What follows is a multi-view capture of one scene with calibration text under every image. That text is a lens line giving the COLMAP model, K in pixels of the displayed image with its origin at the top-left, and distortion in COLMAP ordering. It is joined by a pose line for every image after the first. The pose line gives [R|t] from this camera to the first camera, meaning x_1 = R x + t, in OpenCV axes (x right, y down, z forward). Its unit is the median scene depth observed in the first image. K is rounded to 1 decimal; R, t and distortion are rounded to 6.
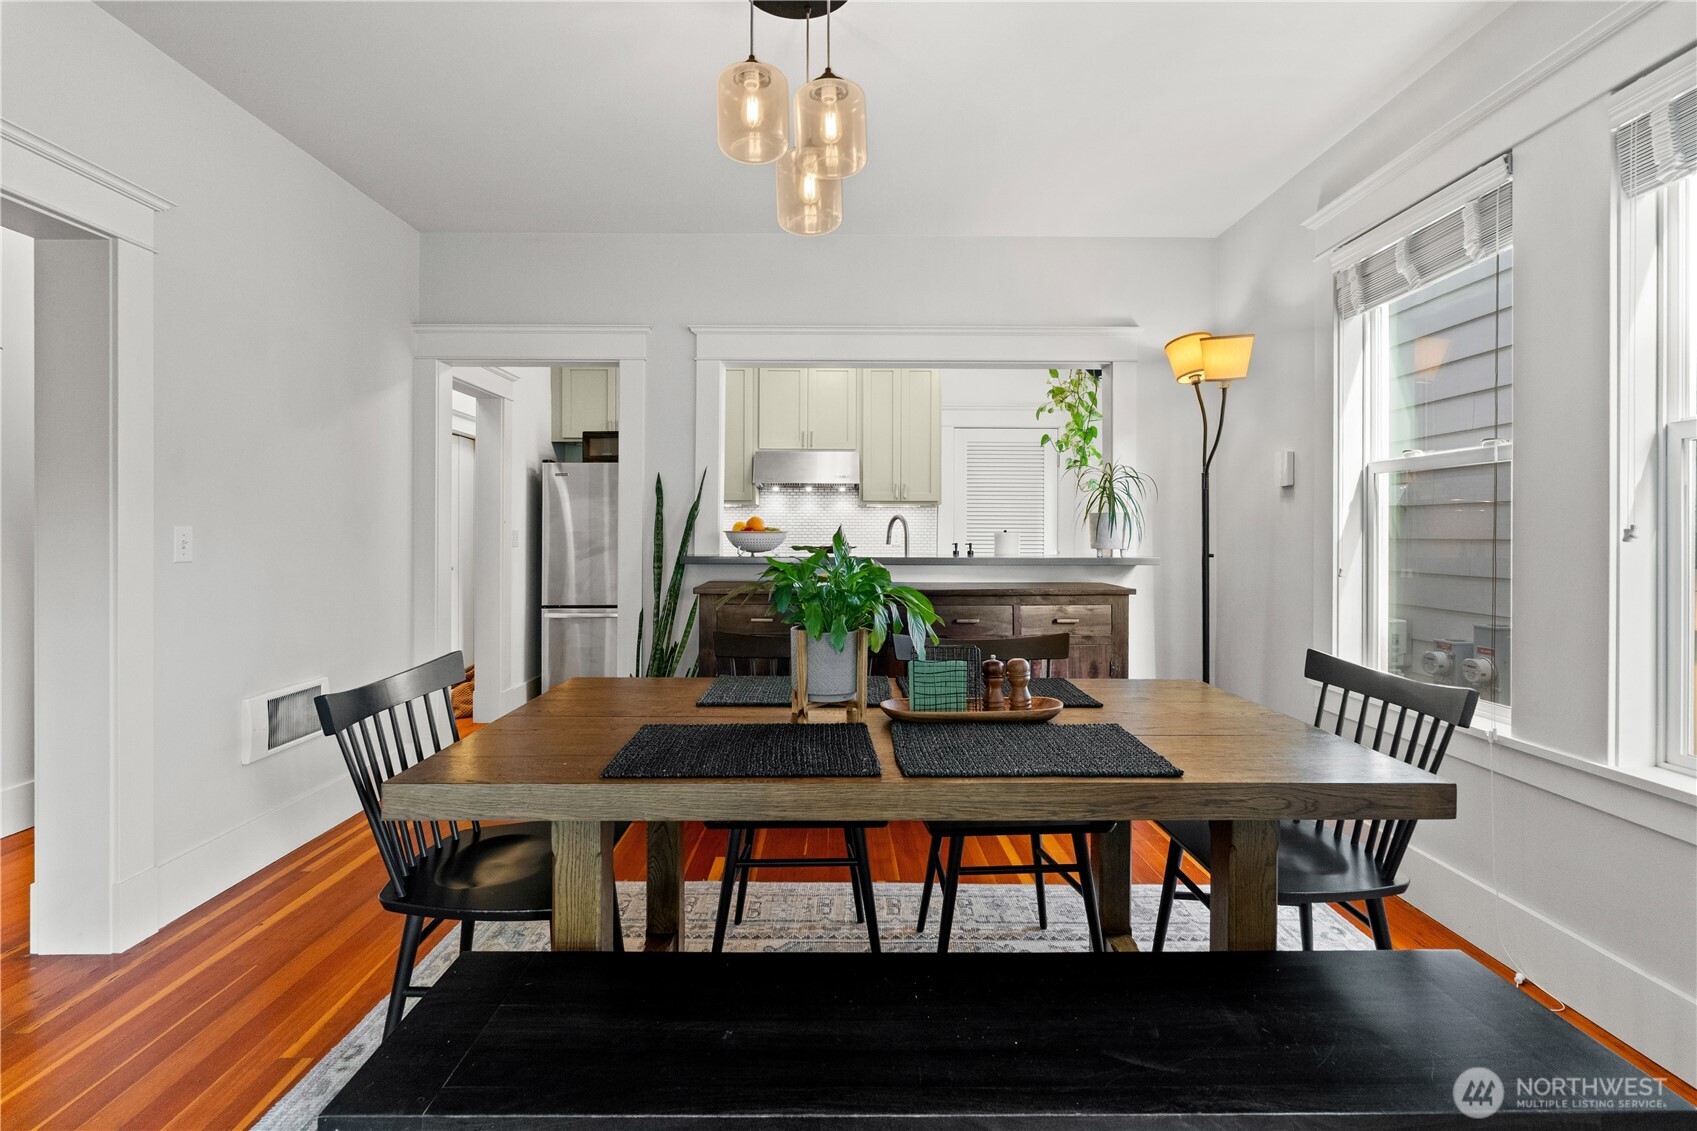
lens RADIAL K [[777.6, 0, 834.9], [0, 777.6, 531.2], [0, 0, 1]] dist [-0.007633, 0.004966]
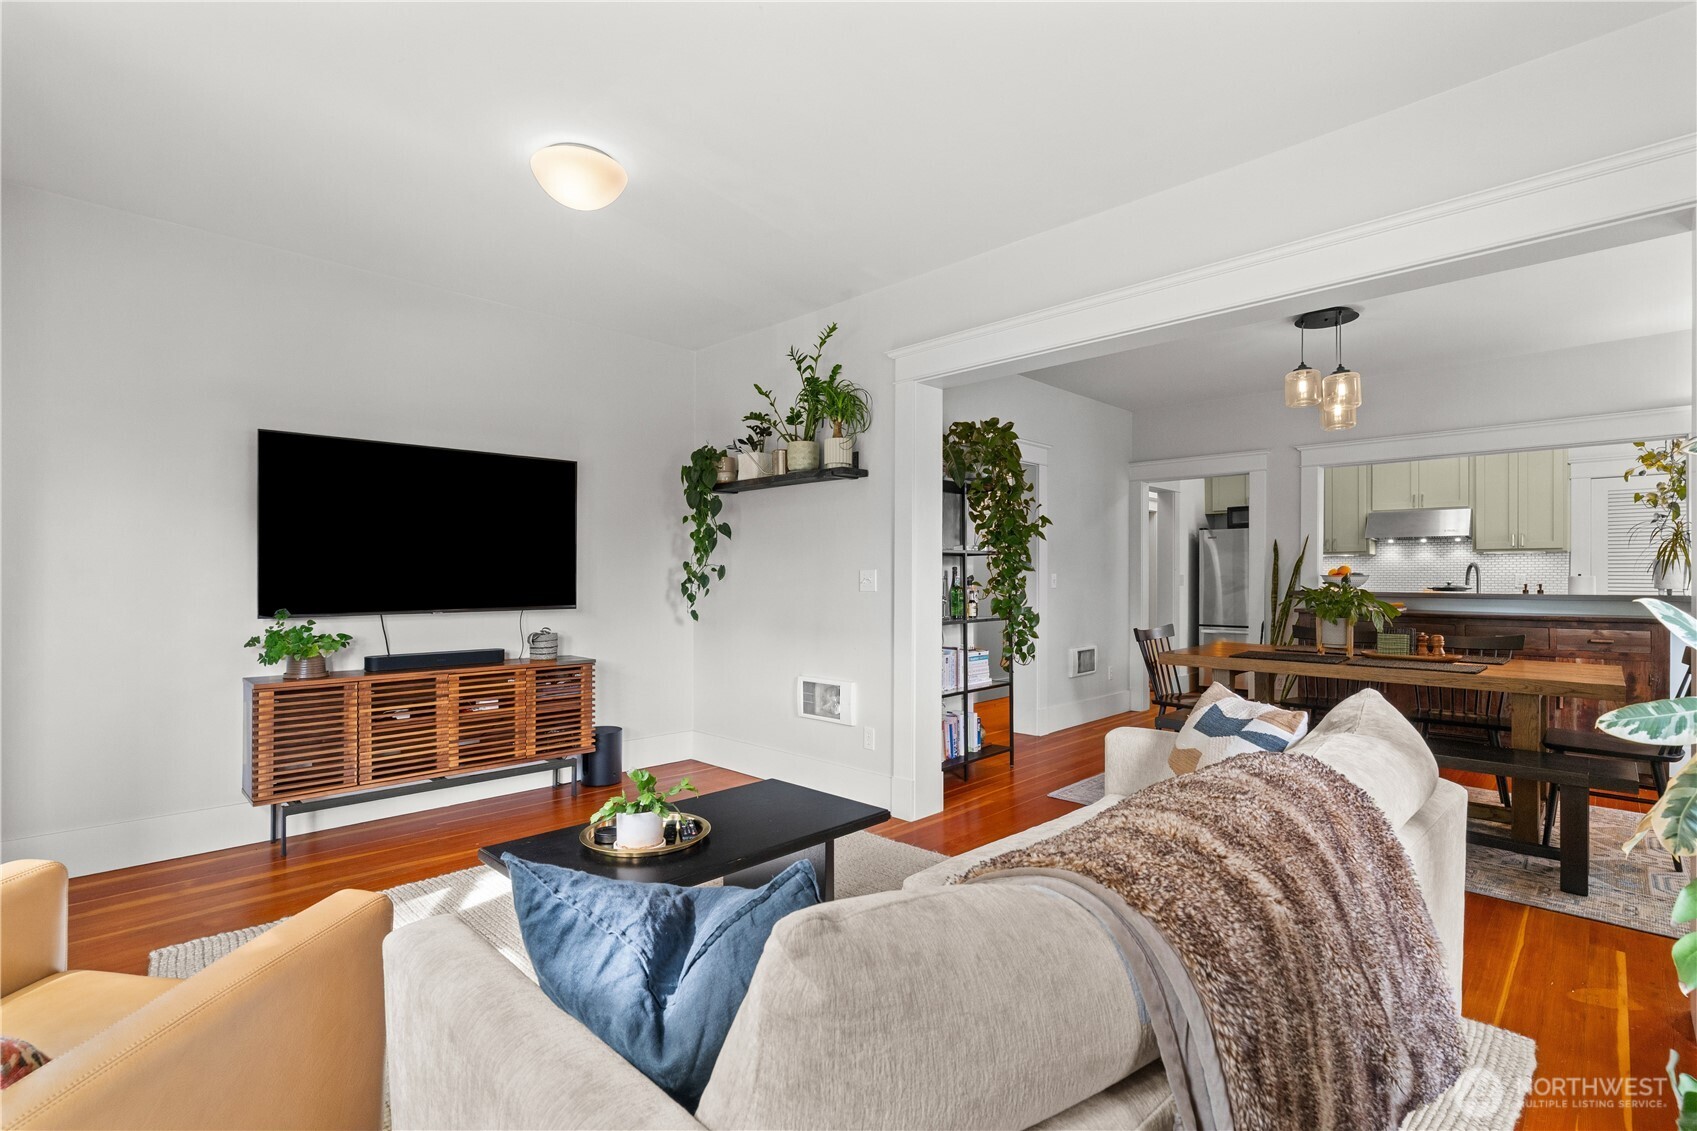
lens RADIAL K [[777.6, 0, 850.1], [0, 777.6, 574.1], [0, 0, 1]] dist [-0.007633, 0.004966]
pose [[0.714900, -0.001432, -0.699225, 0.266349], [-0.000290, 0.999997, -0.002344, 0.002291], [0.699226, 0.001878, 0.714898, -0.762269]]
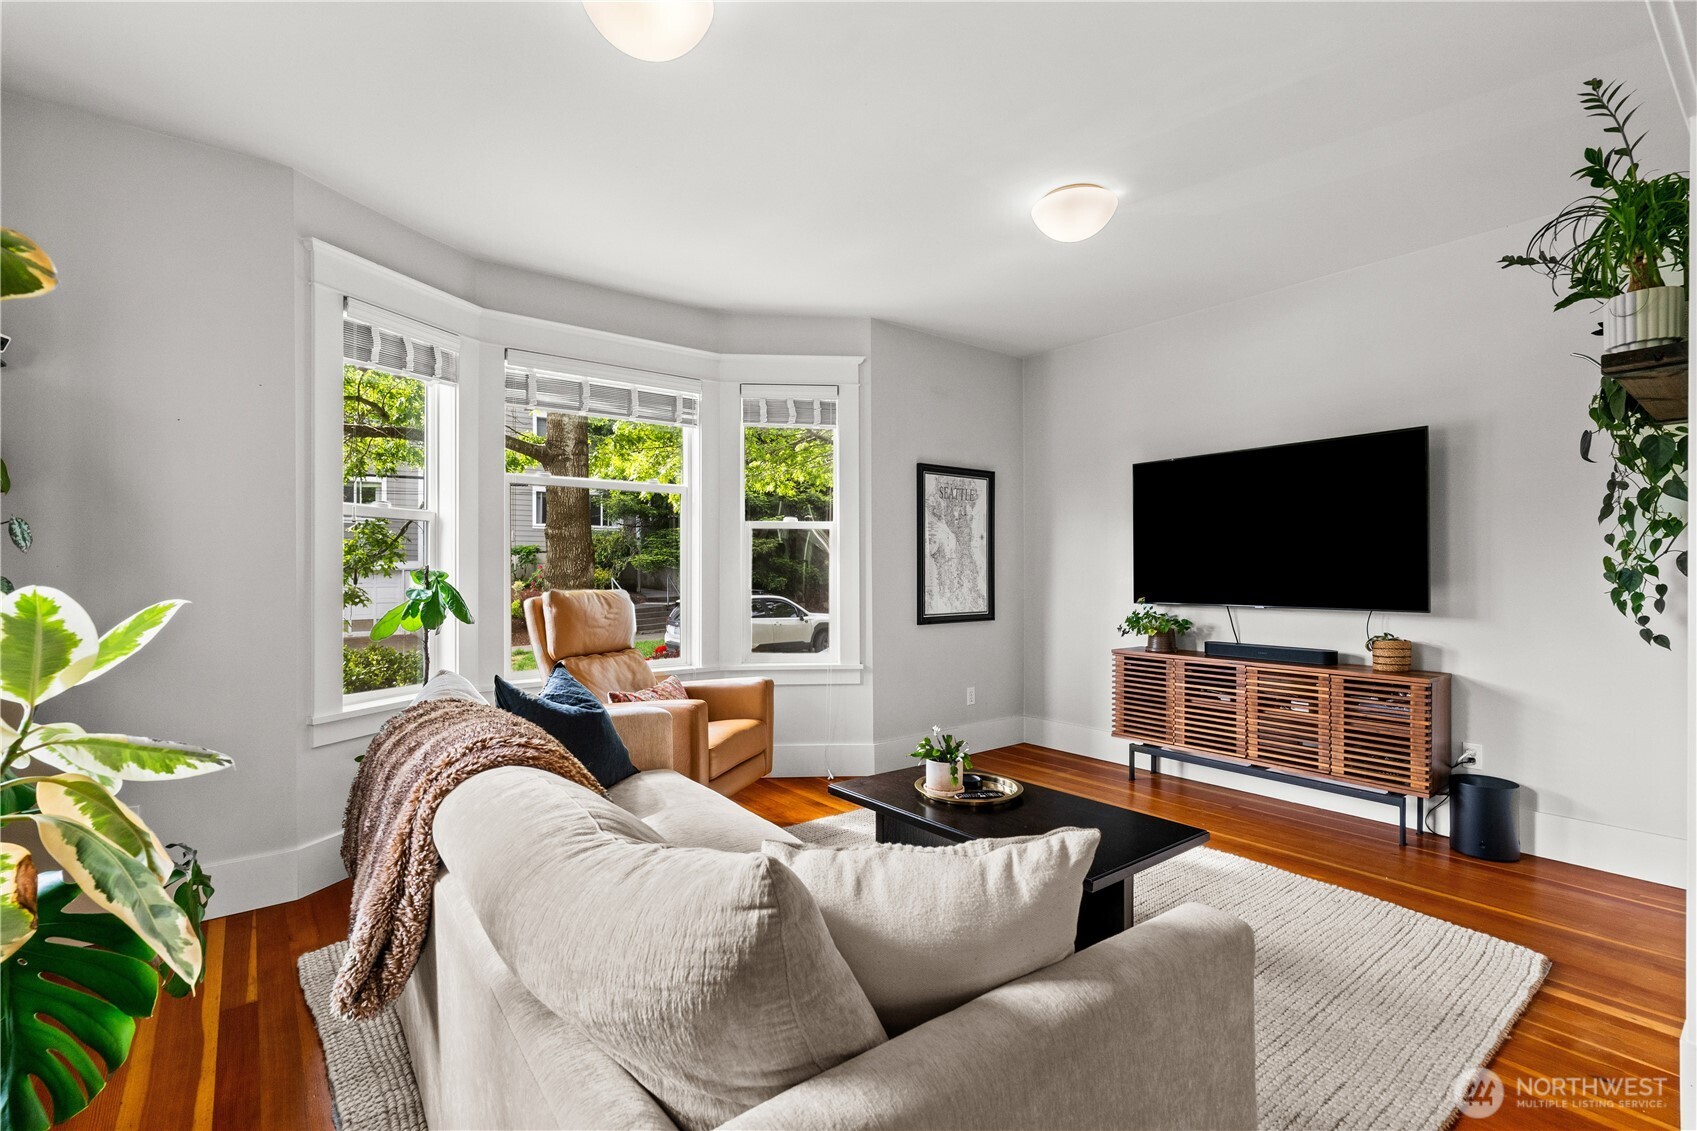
lens RADIAL K [[777.6, 0, 846.8], [0, 777.6, 566.6], [0, 0, 1]] dist [-0.007633, 0.004966]
pose [[-0.788528, 0.000103, -0.614999, 0.264223], [0.003745, 0.999982, -0.004634, -0.001707], [0.614988, -0.005957, -0.788514, 0.049718]]
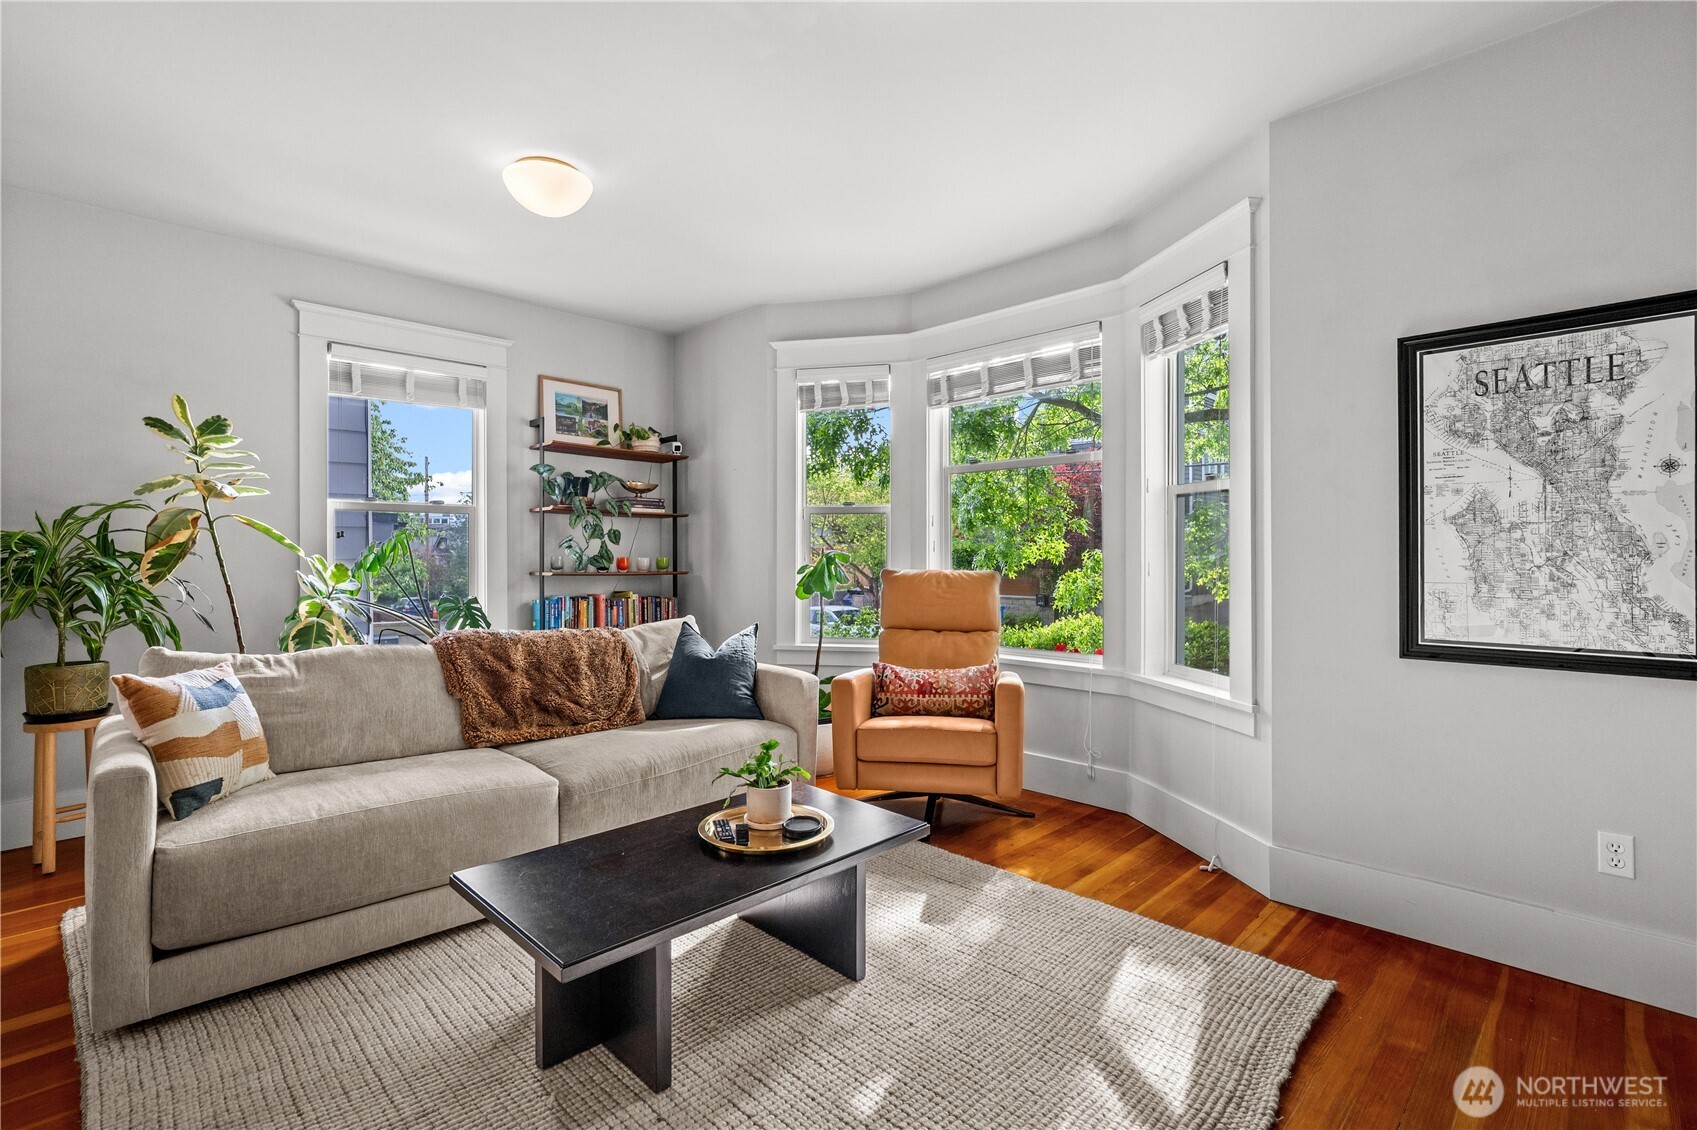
lens RADIAL K [[777.6, 0, 843.6], [0, 777.6, 559.2], [0, 0, 1]] dist [-0.007633, 0.004966]
pose [[-0.703577, -0.003359, 0.710611, -0.702254], [0.000180, 0.999988, 0.004906, 0.002742], [-0.710619, 0.003580, -0.703568, -0.093420]]
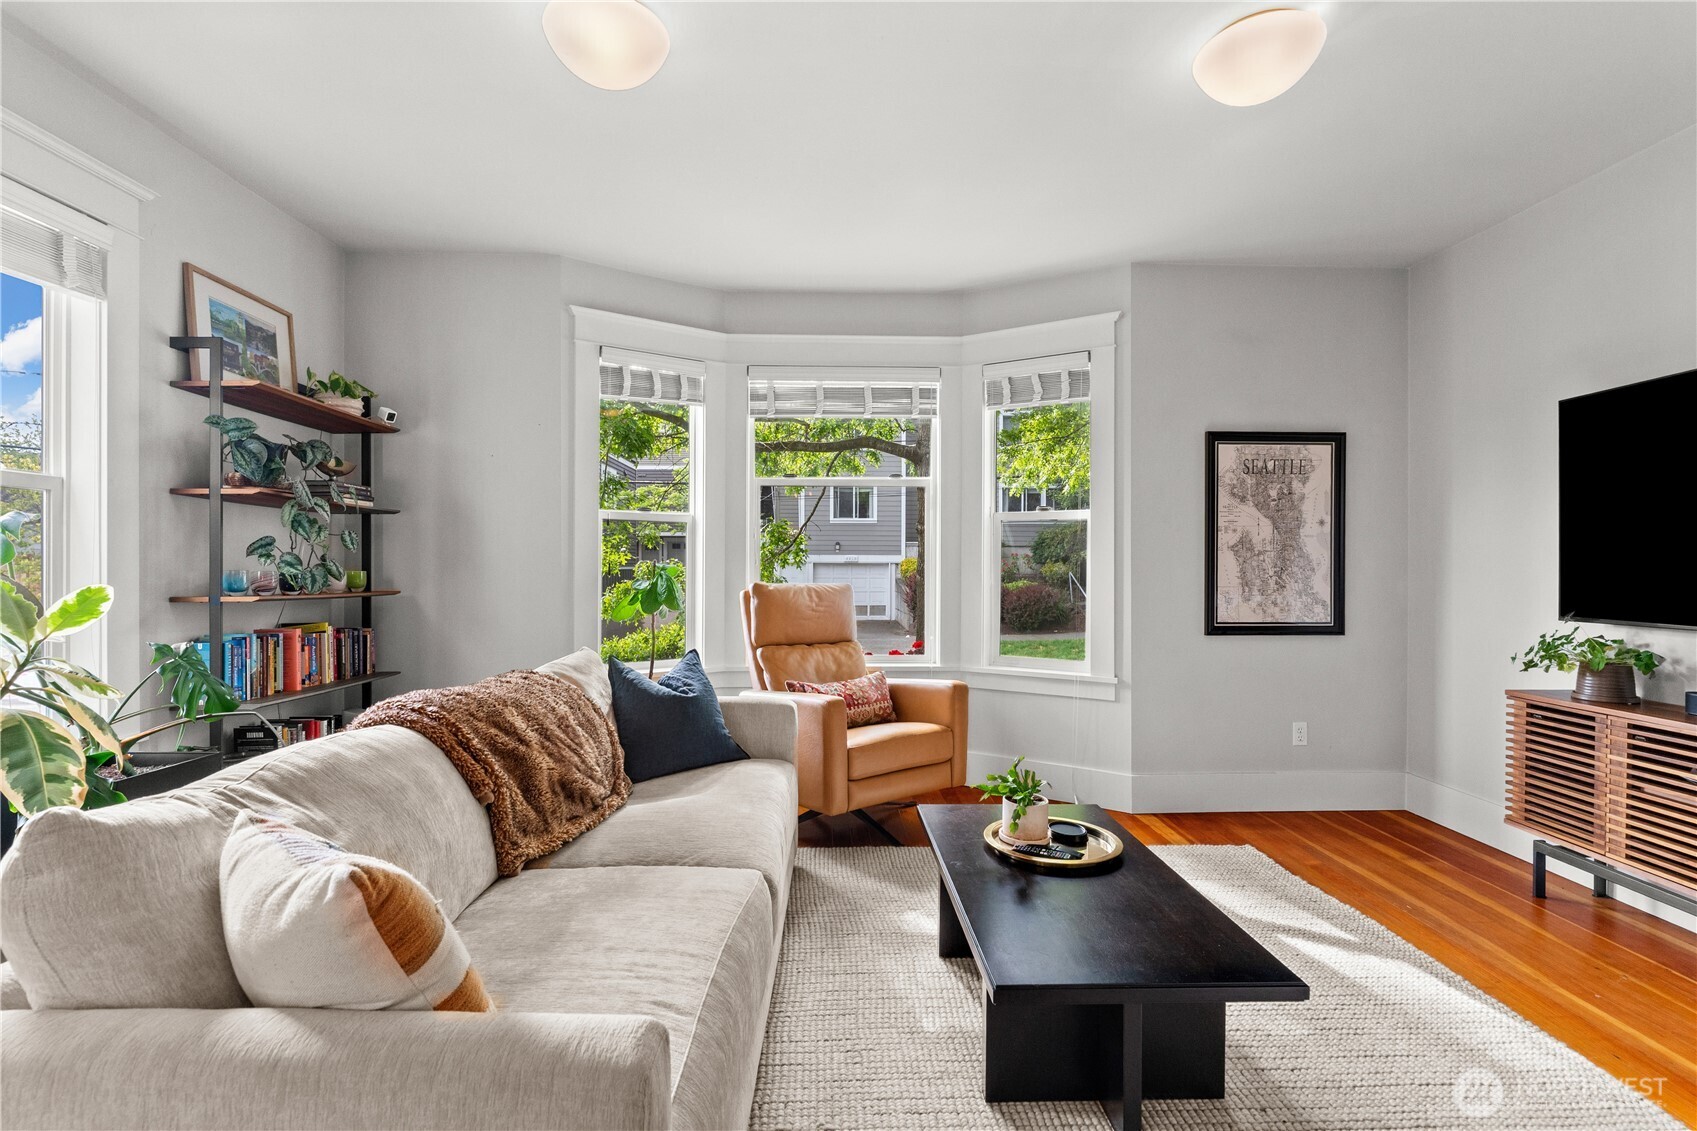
lens RADIAL K [[777.6, 0, 838.9], [0, 777.6, 571.5], [0, 0, 1]] dist [-0.007633, 0.004966]
pose [[-0.999771, -0.001350, -0.021353, -0.096315], [-0.001480, 0.999981, 0.006065, -0.000366], [0.021345, 0.006095, -0.999754, 0.115224]]
